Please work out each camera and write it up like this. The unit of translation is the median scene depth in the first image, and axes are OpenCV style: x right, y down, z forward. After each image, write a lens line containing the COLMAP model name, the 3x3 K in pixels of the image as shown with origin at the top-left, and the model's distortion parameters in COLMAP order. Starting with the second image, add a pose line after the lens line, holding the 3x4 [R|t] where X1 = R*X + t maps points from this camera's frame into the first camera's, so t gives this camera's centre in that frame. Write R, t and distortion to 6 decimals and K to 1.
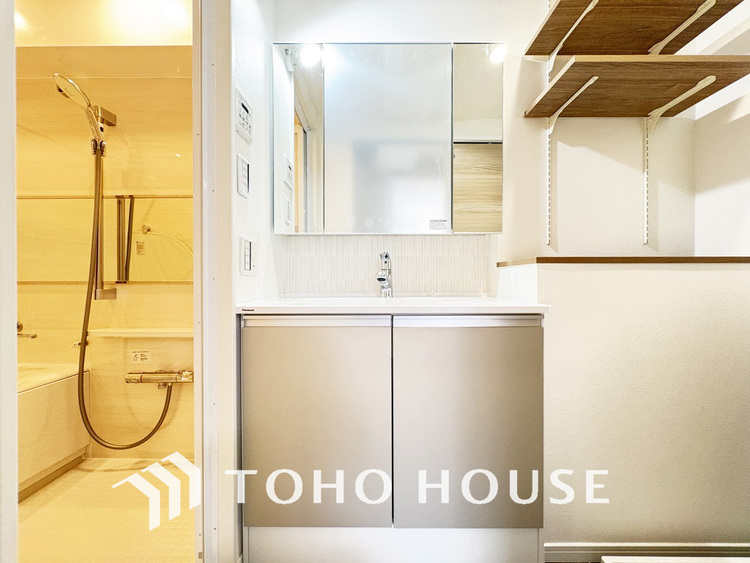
lens RADIAL K [[299.8, 0, 376.7], [0, 299.8, 281.6], [0, 0, 1]] dist [-0.000721, -0.000450]
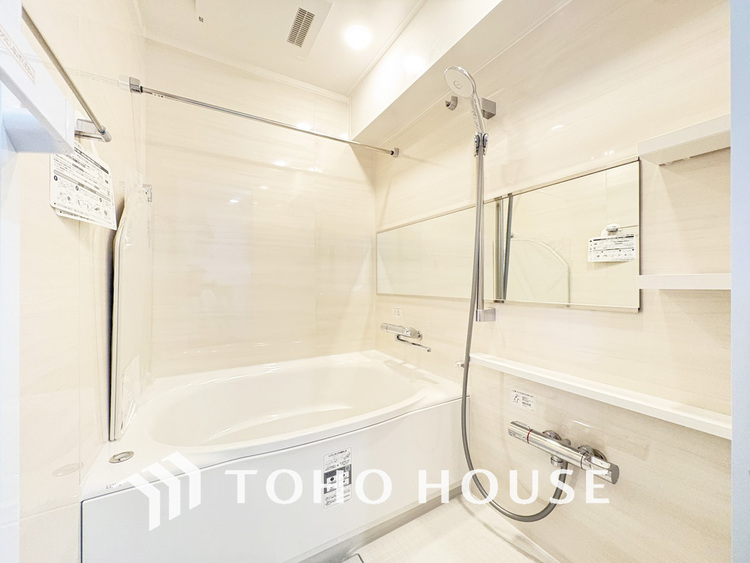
lens RADIAL K [[299.8, 0, 370.7], [0, 299.8, 281.7], [0, 0, 1]] dist [-0.000721, -0.000450]
pose [[0.497832, -0.001343, -0.867273, -0.333695], [-0.004381, 0.999982, -0.004063, -0.049584], [0.867263, 0.005823, 0.497817, 0.295397]]
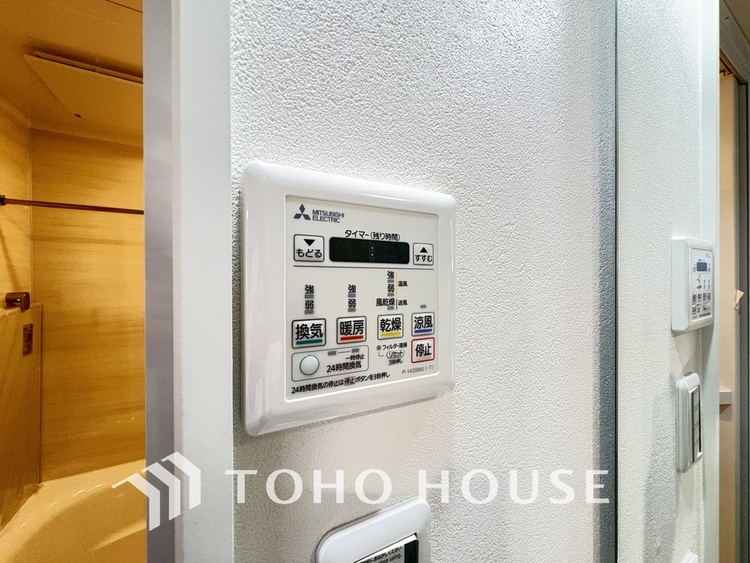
lens RADIAL K [[299.8, 0, 373.1], [0, 299.8, 280.8], [0, 0, 1]] dist [-0.000721, -0.000450]
pose [[0.480412, 0.006190, -0.877021, -0.214206], [-0.003004, 0.999981, 0.005413, -0.406266], [0.877038, 0.000034, 0.480421, 0.667738]]
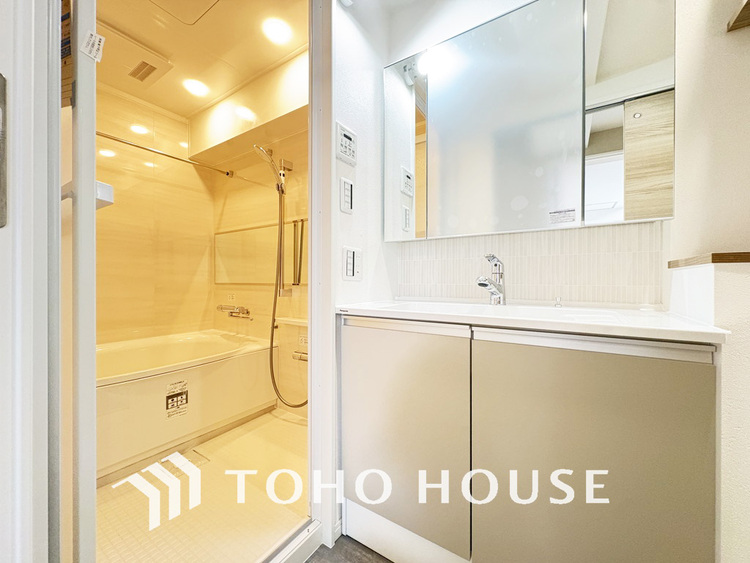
lens RADIAL K [[299.8, 0, 376.1], [0, 299.8, 281.8], [0, 0, 1]] dist [-0.000721, -0.000450]
pose [[0.839382, 0.005508, -0.543514, 0.208988], [-0.006671, 0.999978, -0.000170, -0.012429], [0.543501, 0.003768, 0.839400, 0.061527]]
